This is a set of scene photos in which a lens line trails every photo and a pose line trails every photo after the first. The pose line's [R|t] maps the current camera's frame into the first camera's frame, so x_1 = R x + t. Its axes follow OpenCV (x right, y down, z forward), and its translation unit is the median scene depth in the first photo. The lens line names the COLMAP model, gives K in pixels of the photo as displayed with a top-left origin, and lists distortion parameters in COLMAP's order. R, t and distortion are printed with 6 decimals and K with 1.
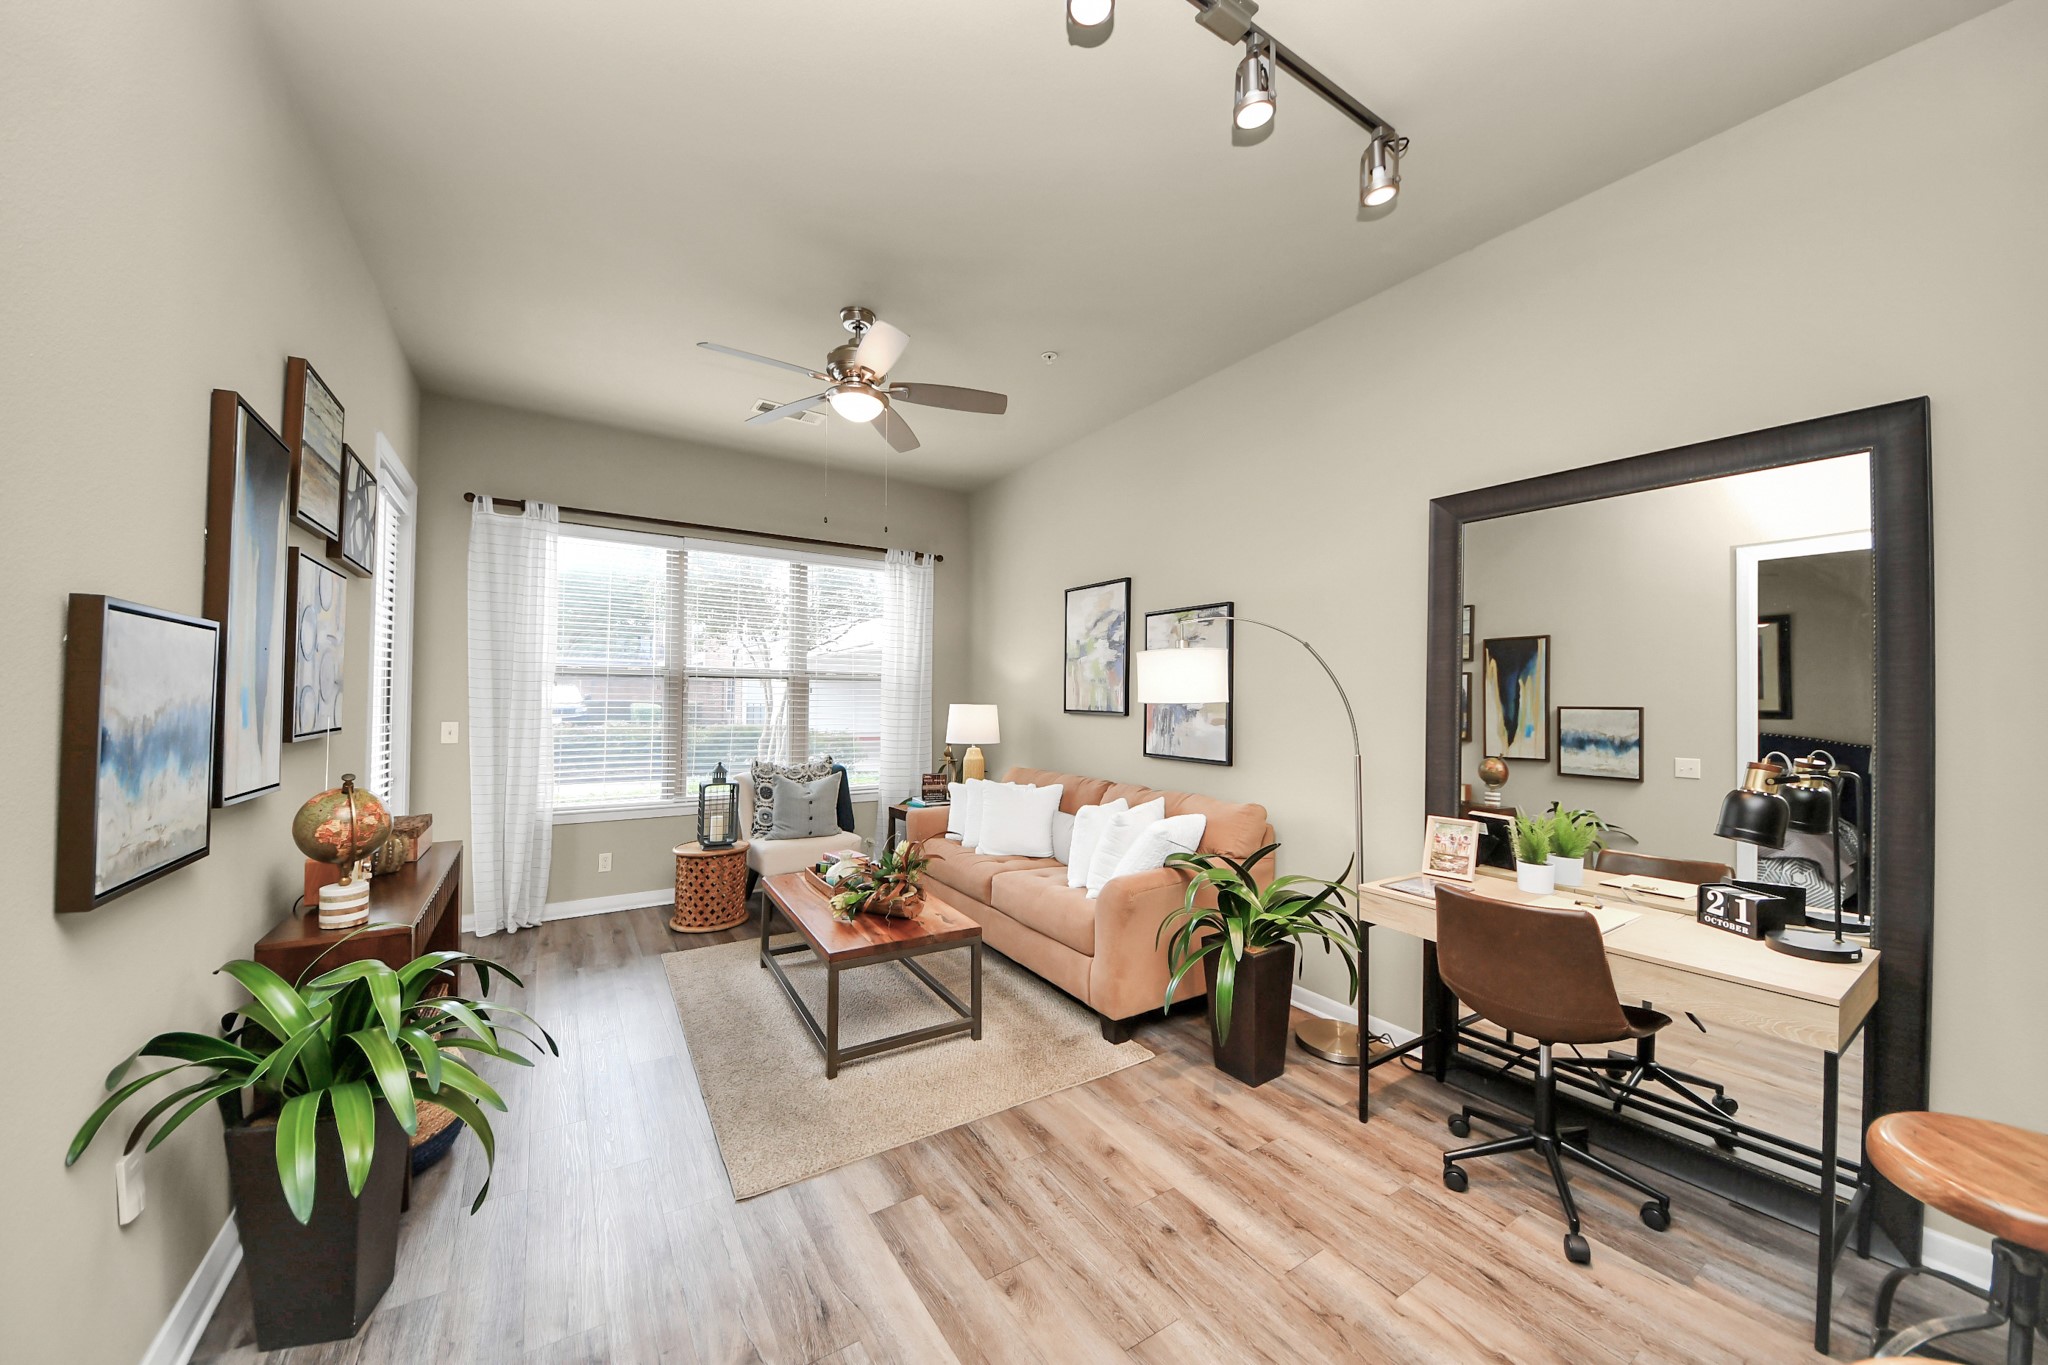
lens RADIAL K [[726.7, 0, 1024.0], [0, 726.7, 682.5], [0, 0, 1]] dist [0.052828, -0.035259]
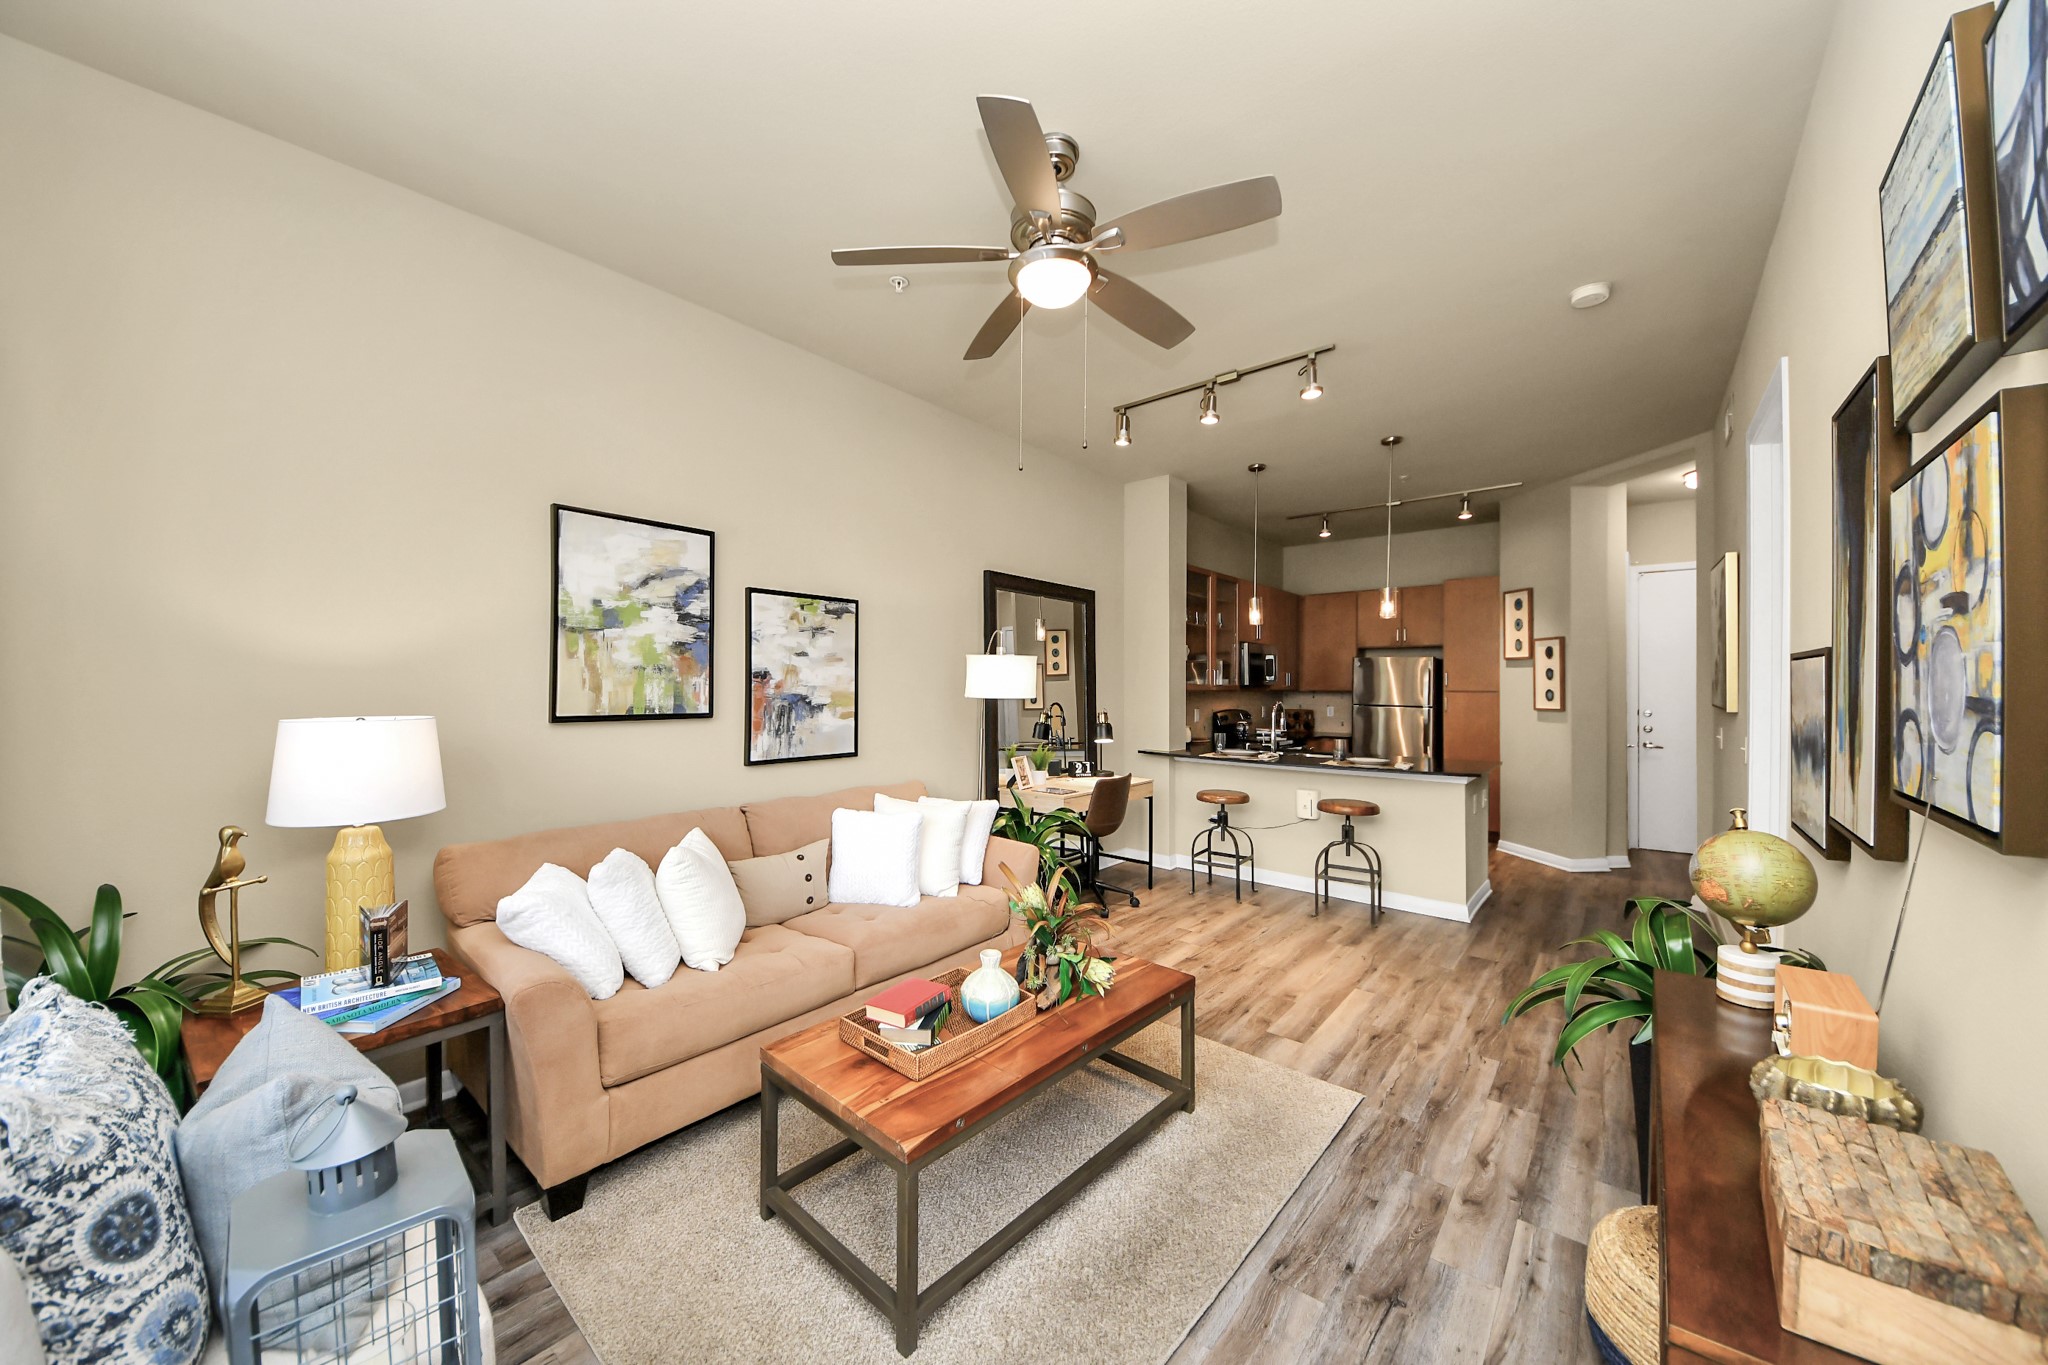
lens RADIAL K [[709.9, 0, 1007.3], [0, 709.9, 689.2], [0, 0, 1]] dist [-0.000716, -0.012391]
pose [[-0.279220, -0.018390, 0.960051, -0.750060], [-0.027880, 0.999550, 0.011038, 0.000381], [-0.959822, -0.023684, -0.279607, 1.063069]]
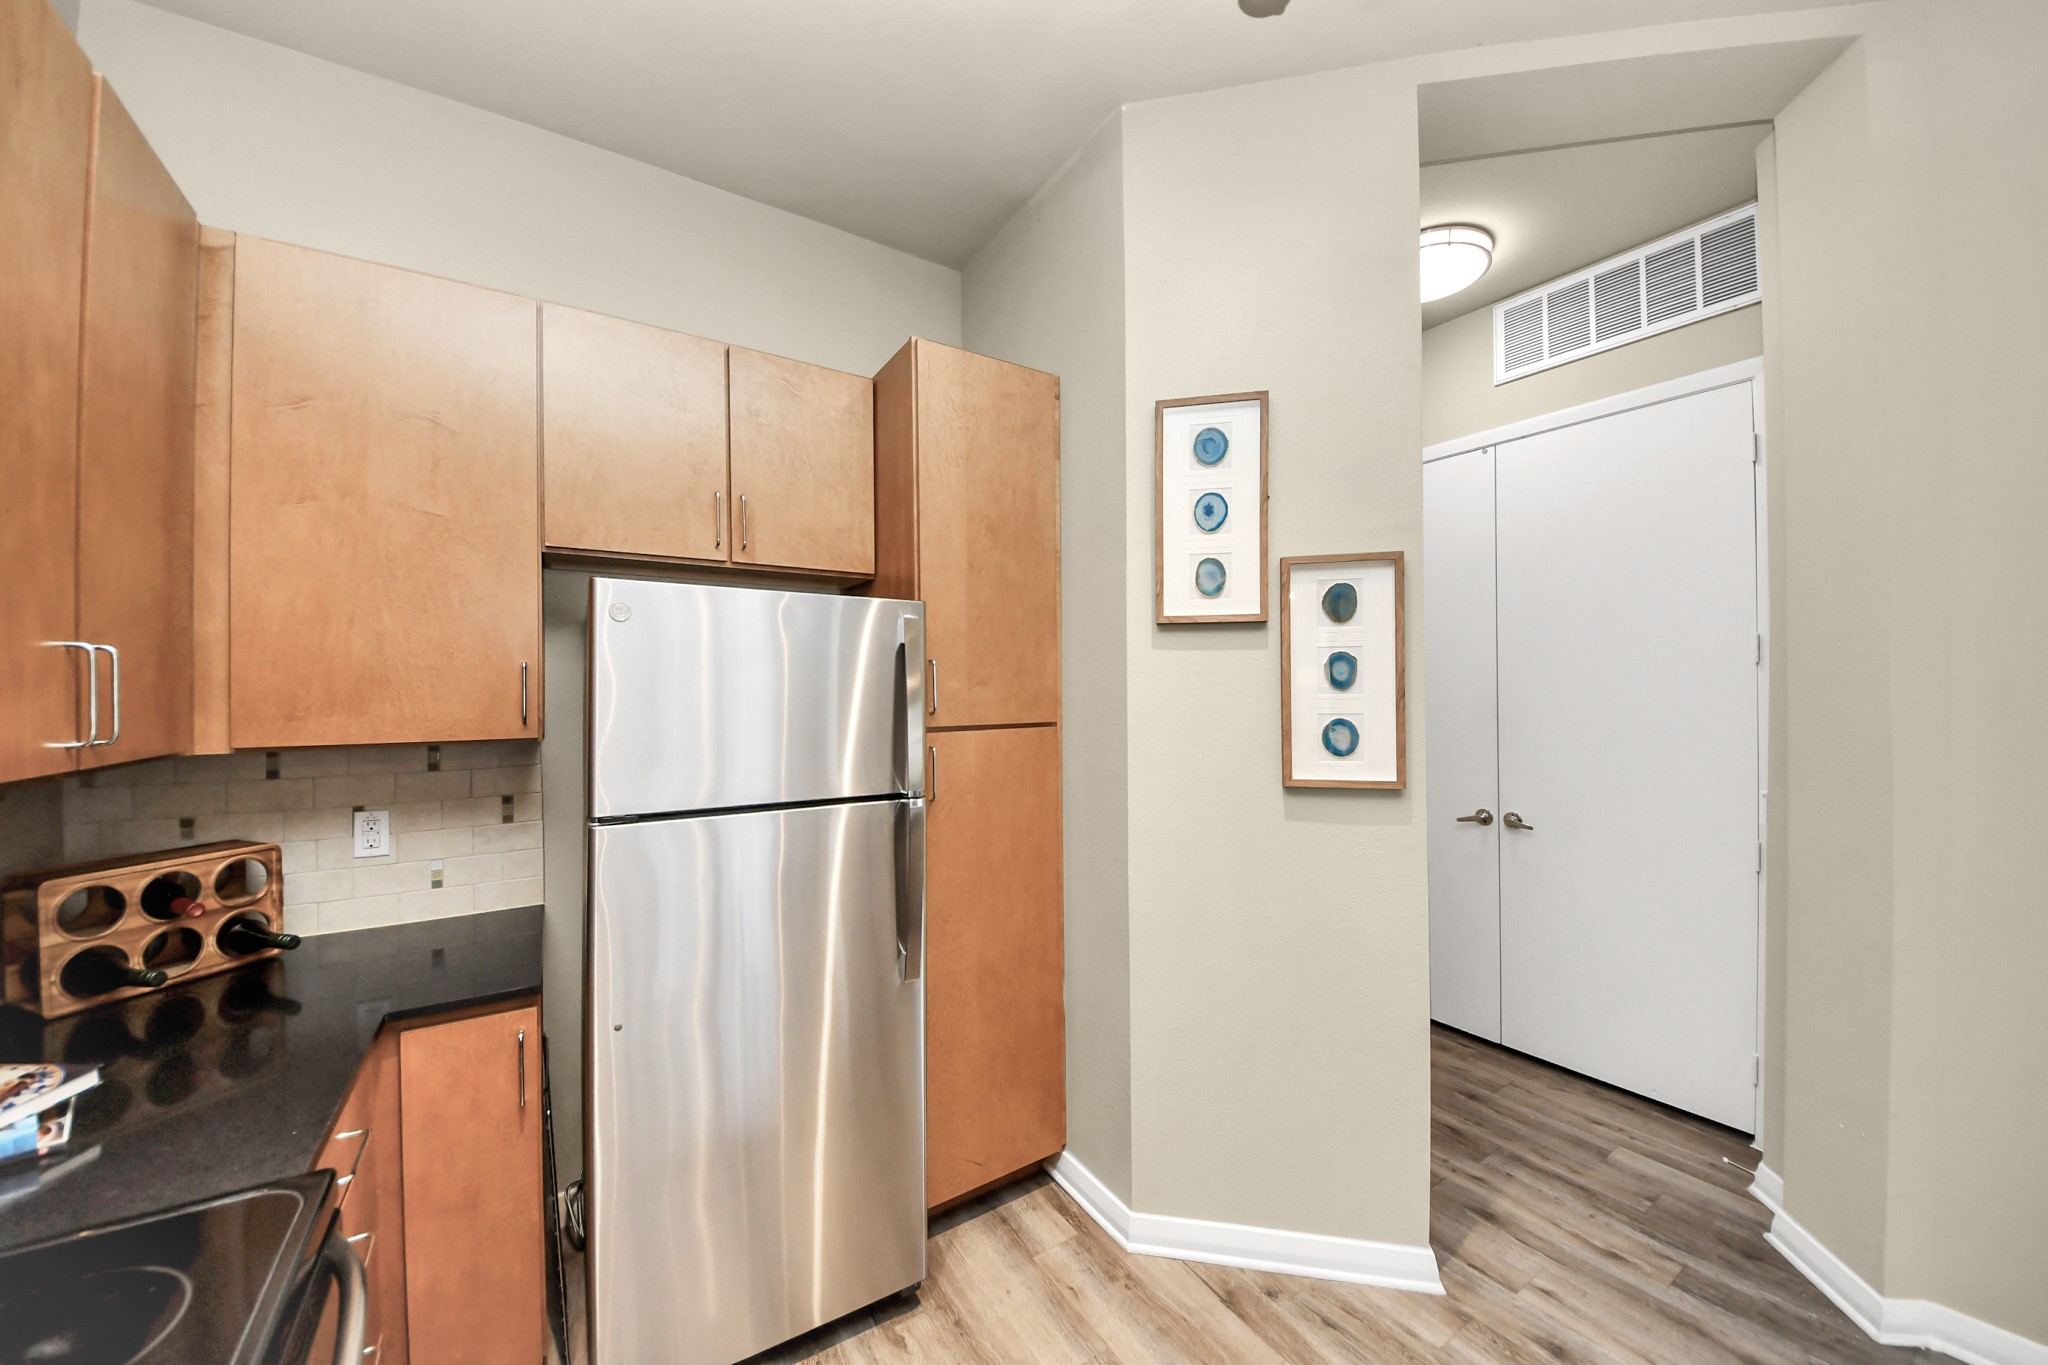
lens RADIAL K [[780.9, 0, 1086.4], [0, 780.9, 683.6], [0, 0, 1]] dist [0.021649, -0.017830]
pose [[-0.999695, -0.005209, -0.024135, 0.643181], [-0.004673, 0.999742, -0.022214, -0.028376], [0.024244, -0.022095, -0.999462, -0.003739]]
